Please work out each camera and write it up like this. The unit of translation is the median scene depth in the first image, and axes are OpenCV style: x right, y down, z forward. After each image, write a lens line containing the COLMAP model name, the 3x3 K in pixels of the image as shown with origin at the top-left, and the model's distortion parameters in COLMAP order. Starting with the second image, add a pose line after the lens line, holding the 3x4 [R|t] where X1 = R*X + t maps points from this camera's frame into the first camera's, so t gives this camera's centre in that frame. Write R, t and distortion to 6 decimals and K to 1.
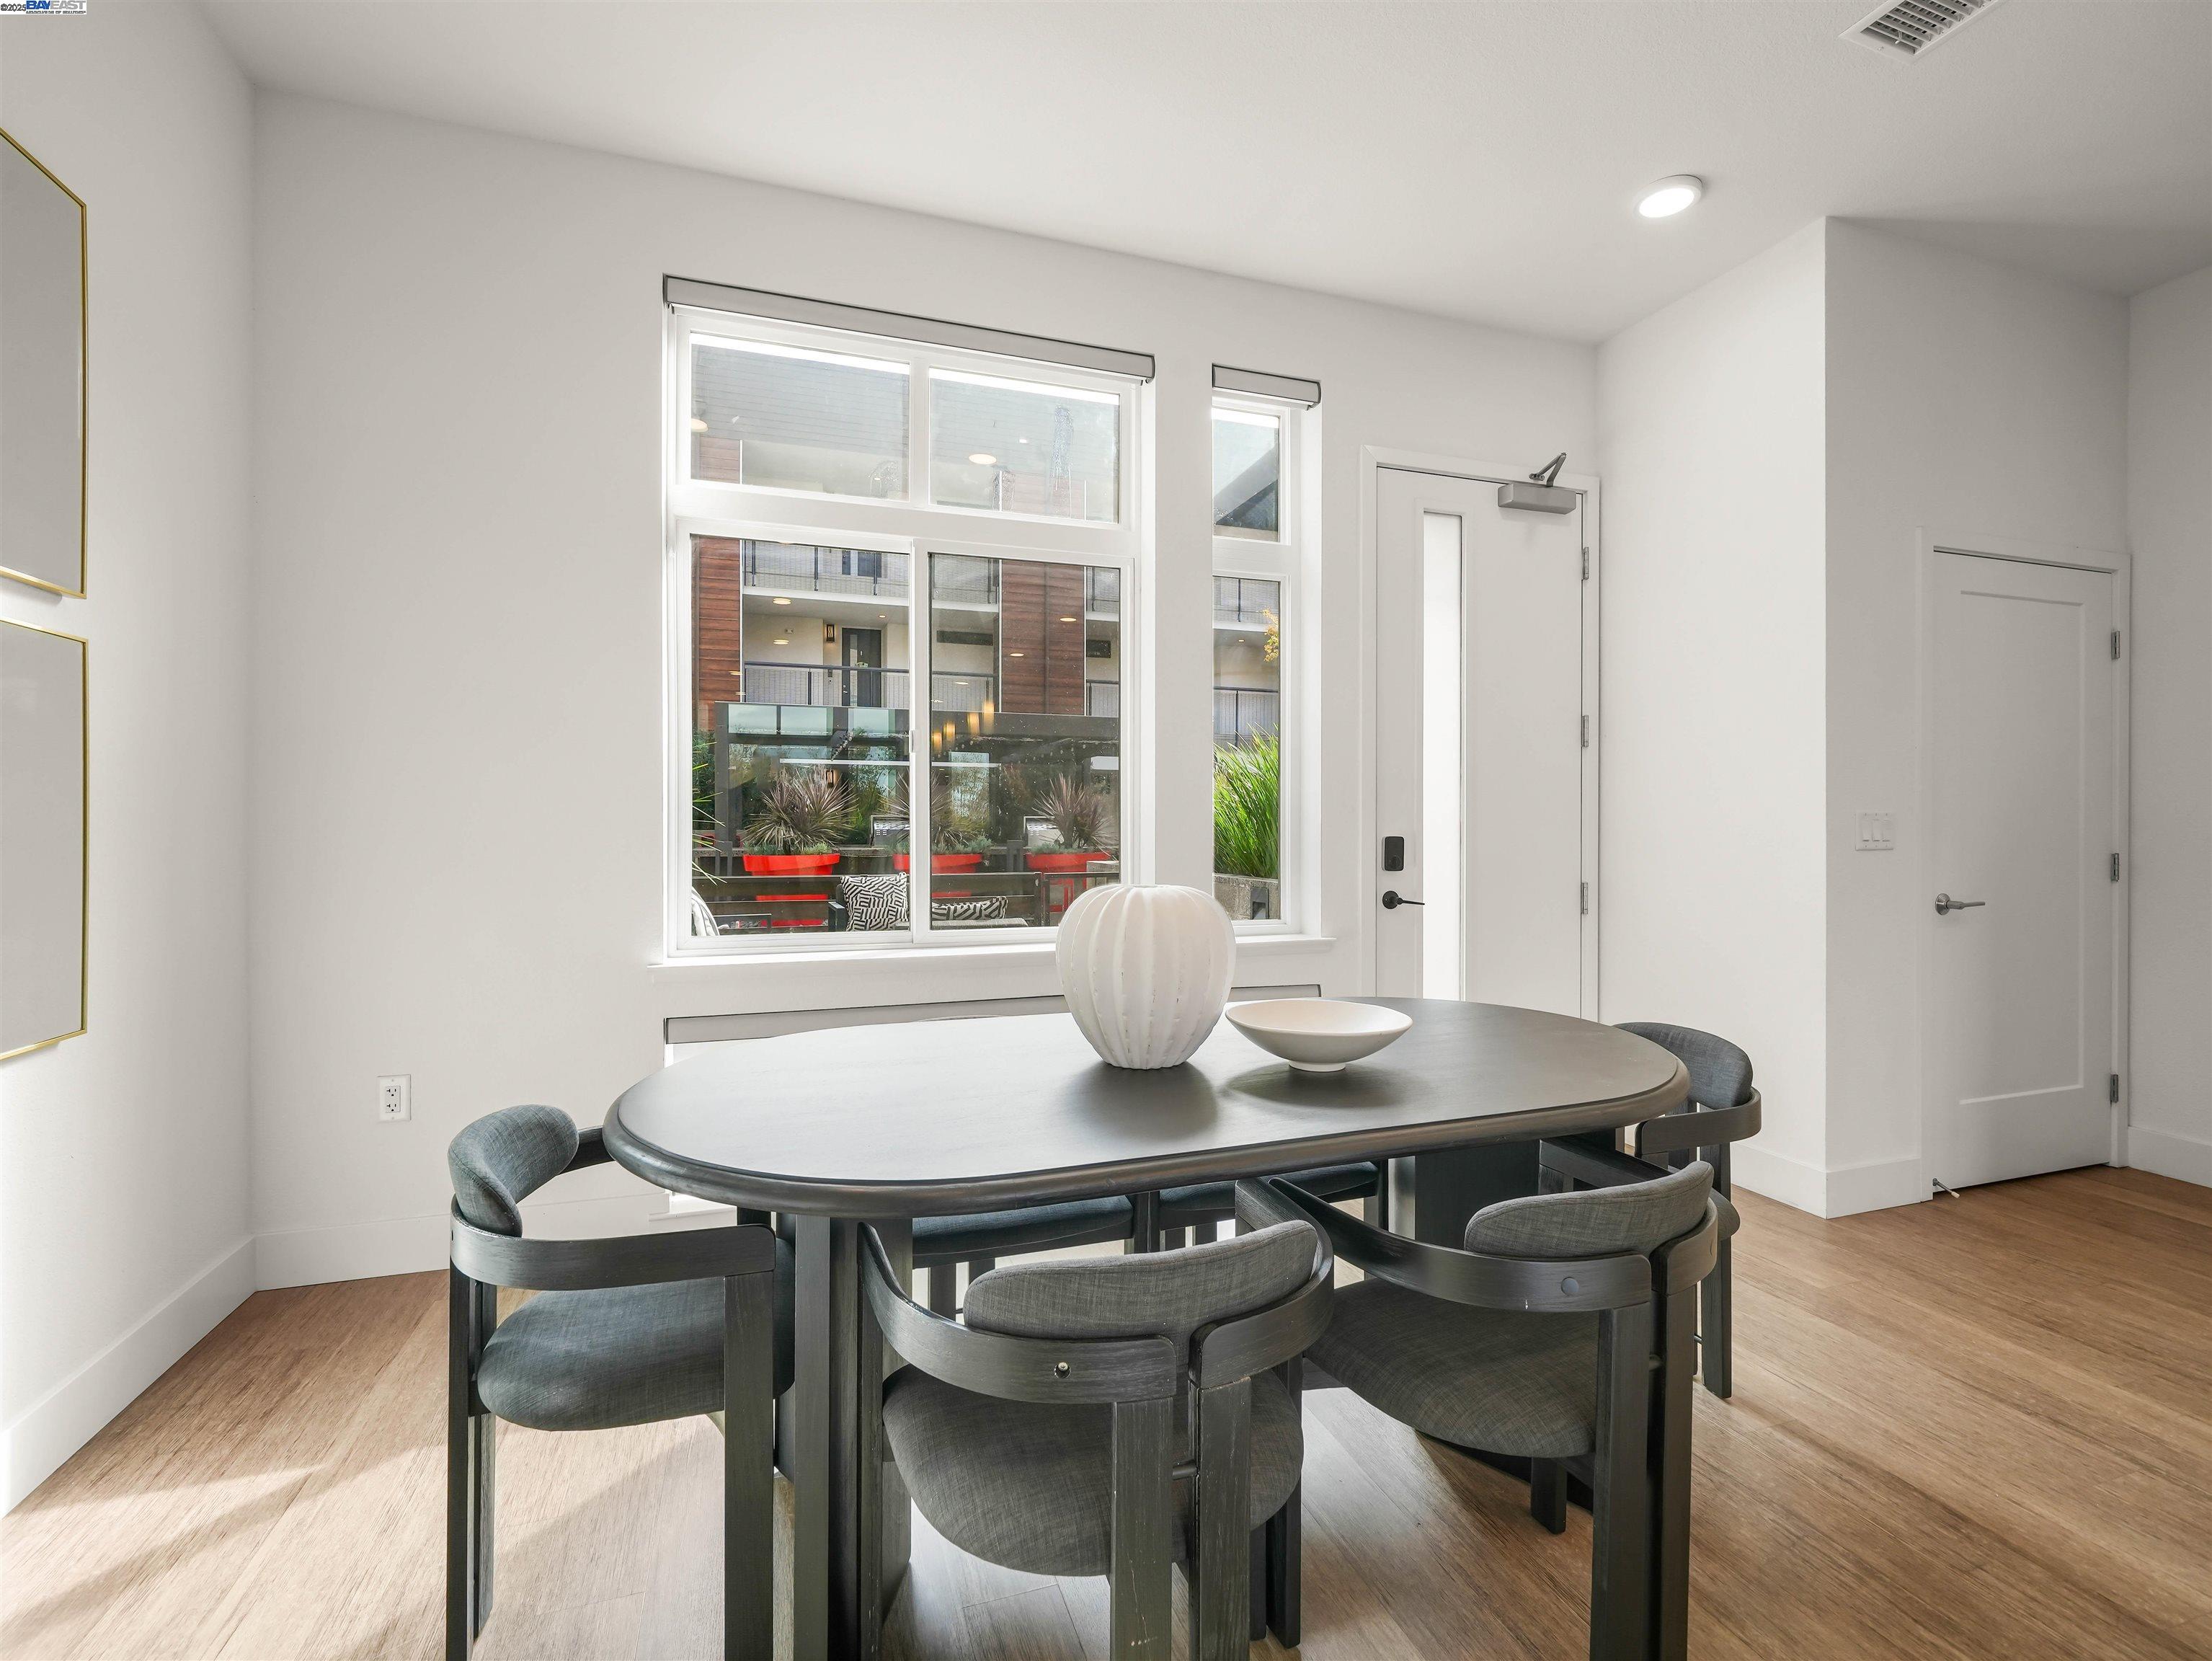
lens RADIAL K [[1014.4, 0, 1110.7], [0, 1014.4, 820.3], [0, 0, 1]] dist [-0.000265, 0.000937]
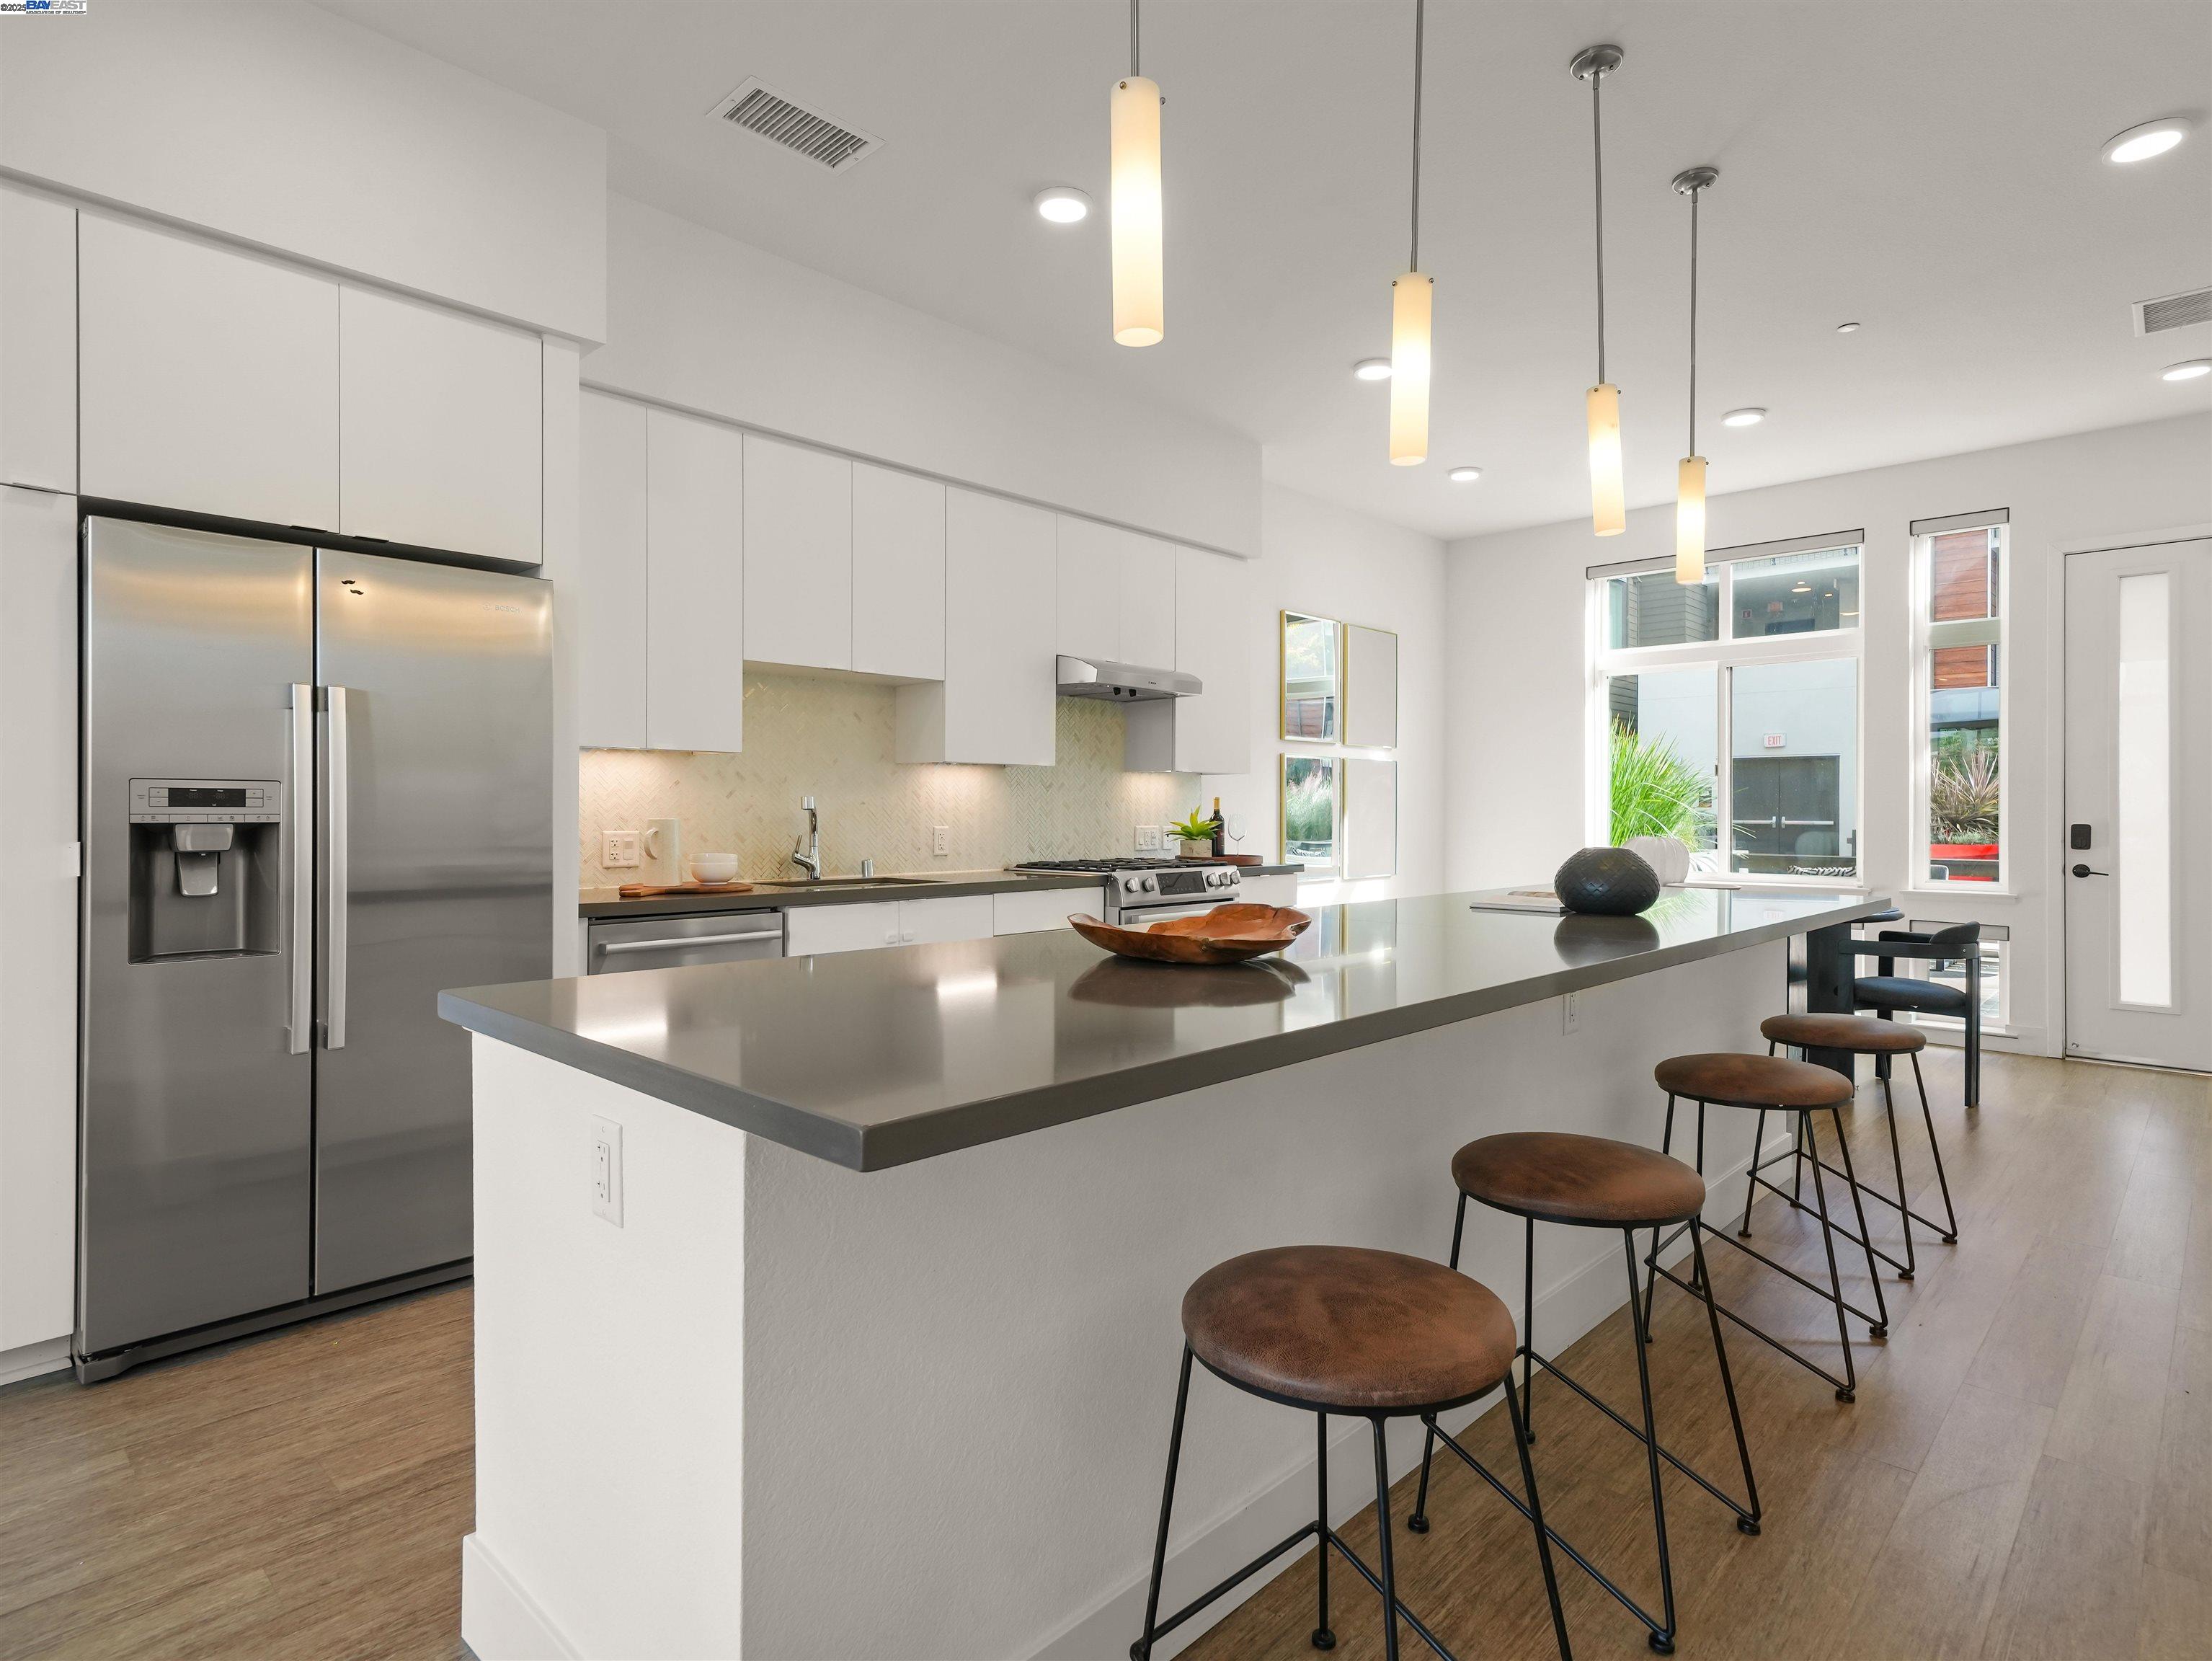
lens RADIAL K [[1228.3, 0, 1099.2], [0, 1228.3, 820.8], [0, 0, 1]] dist [0.023893, -0.000063]
pose [[0.472529, 0.001819, -0.881313, 1.130102], [0.007258, 0.999956, 0.005955, -0.008124], [0.881285, -0.009210, 0.472495, -0.951883]]
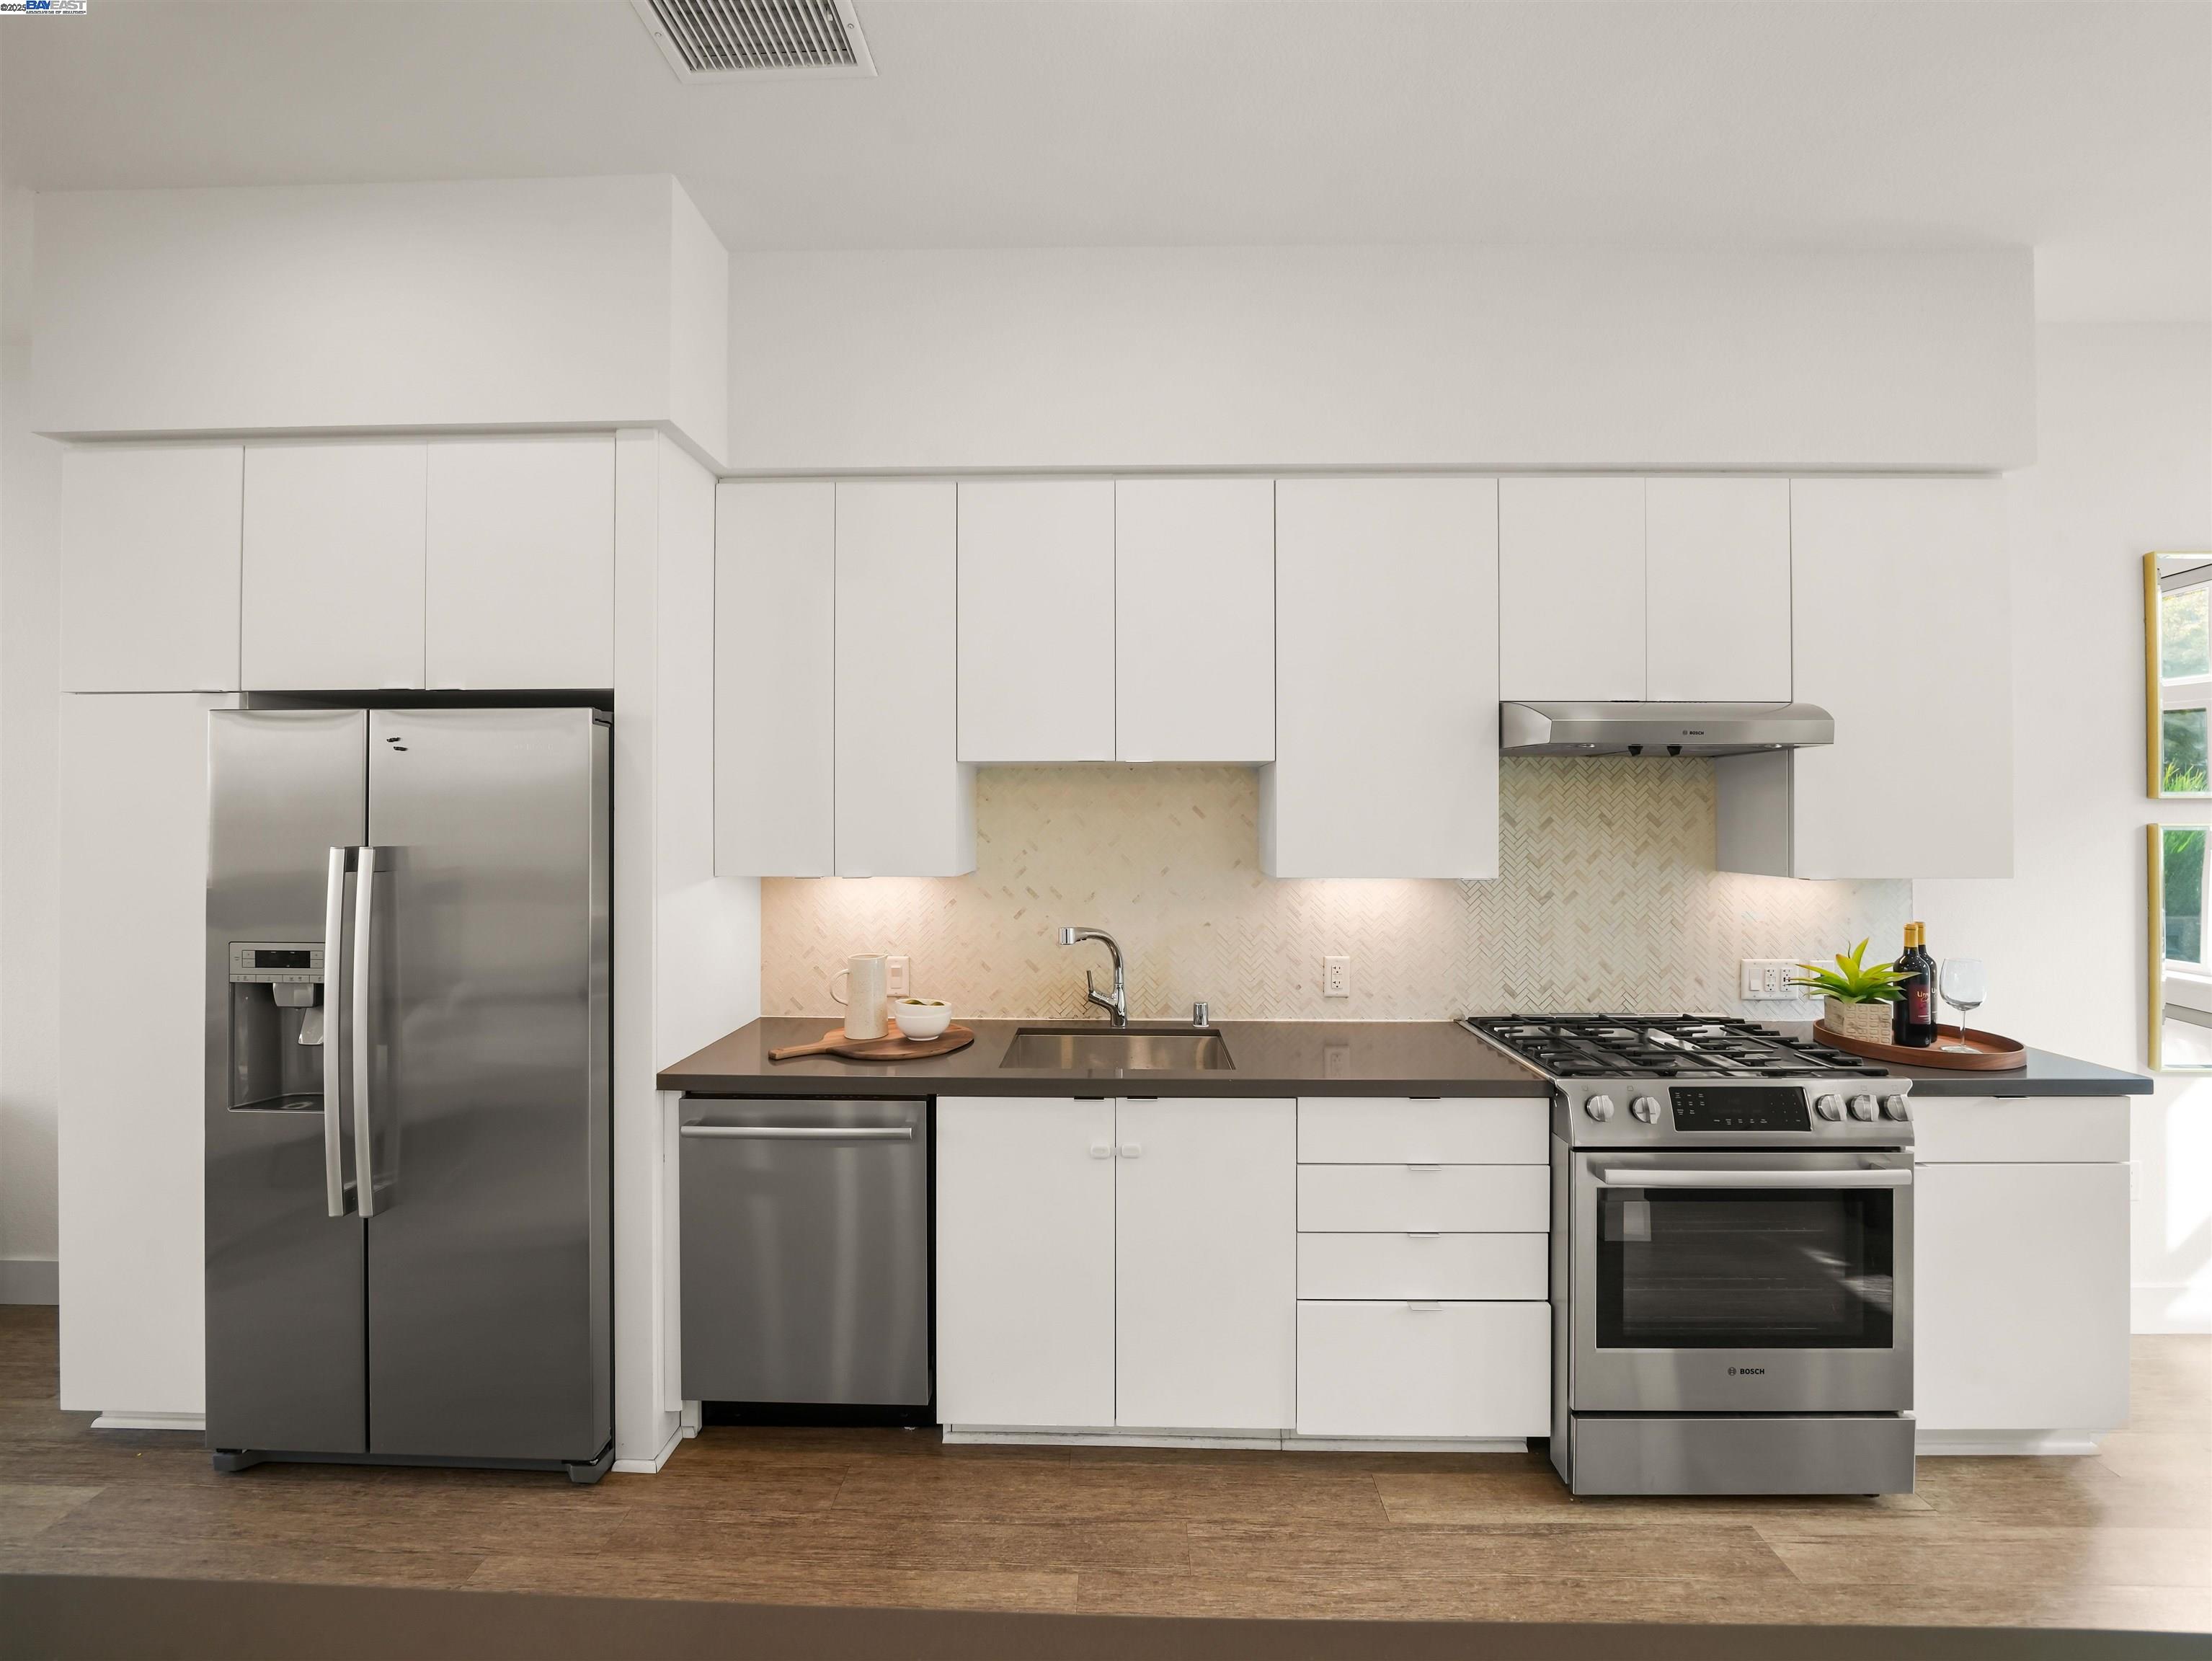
lens RADIAL K [[914.7, 0, 1111.2], [0, 914.7, 813.6], [0, 0, 1]] dist [-0.015000, -0.000194]
pose [[-0.335107, -0.002290, -0.942177, 0.918909], [0.007604, 0.999958, -0.005135, -0.046574], [0.942149, -0.008885, -0.335075, -0.730469]]
